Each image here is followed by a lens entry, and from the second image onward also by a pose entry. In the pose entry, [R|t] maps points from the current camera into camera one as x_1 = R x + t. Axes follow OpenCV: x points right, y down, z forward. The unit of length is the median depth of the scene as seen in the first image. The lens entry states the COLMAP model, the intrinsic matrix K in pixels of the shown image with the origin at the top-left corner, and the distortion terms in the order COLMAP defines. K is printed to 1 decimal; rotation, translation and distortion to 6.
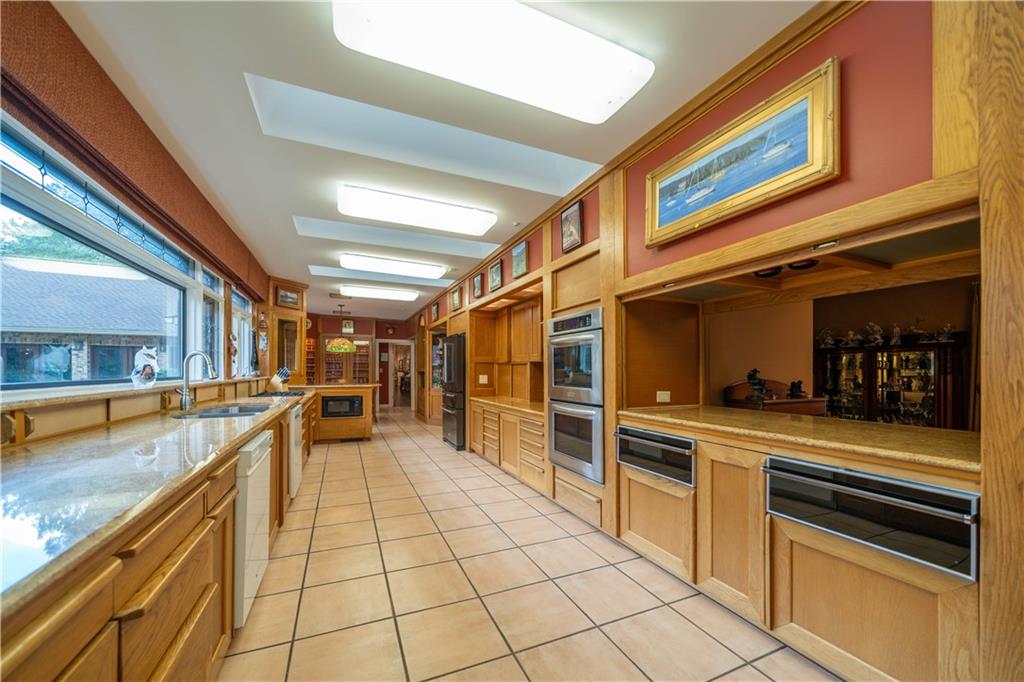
lens RADIAL K [[371.9, 0, 506.2], [0, 371.9, 365.1], [0, 0, 1]] dist [-0.001952, -0.000328]
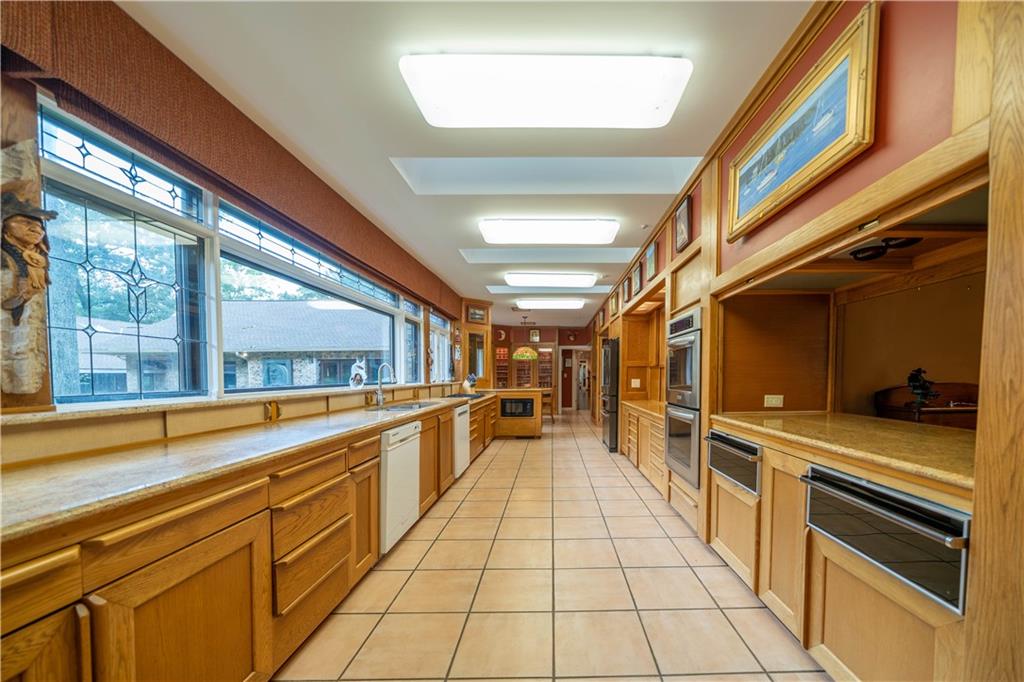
lens RADIAL K [[380.2, 0, 555.3], [0, 380.2, 381.4], [0, 0, 1]] dist [-0.000832, -0.000004]
pose [[0.923195, -0.005409, -0.384295, 0.297335], [0.017468, 0.999458, 0.027896, 0.001741], [0.383936, -0.032466, 0.922789, -0.059997]]
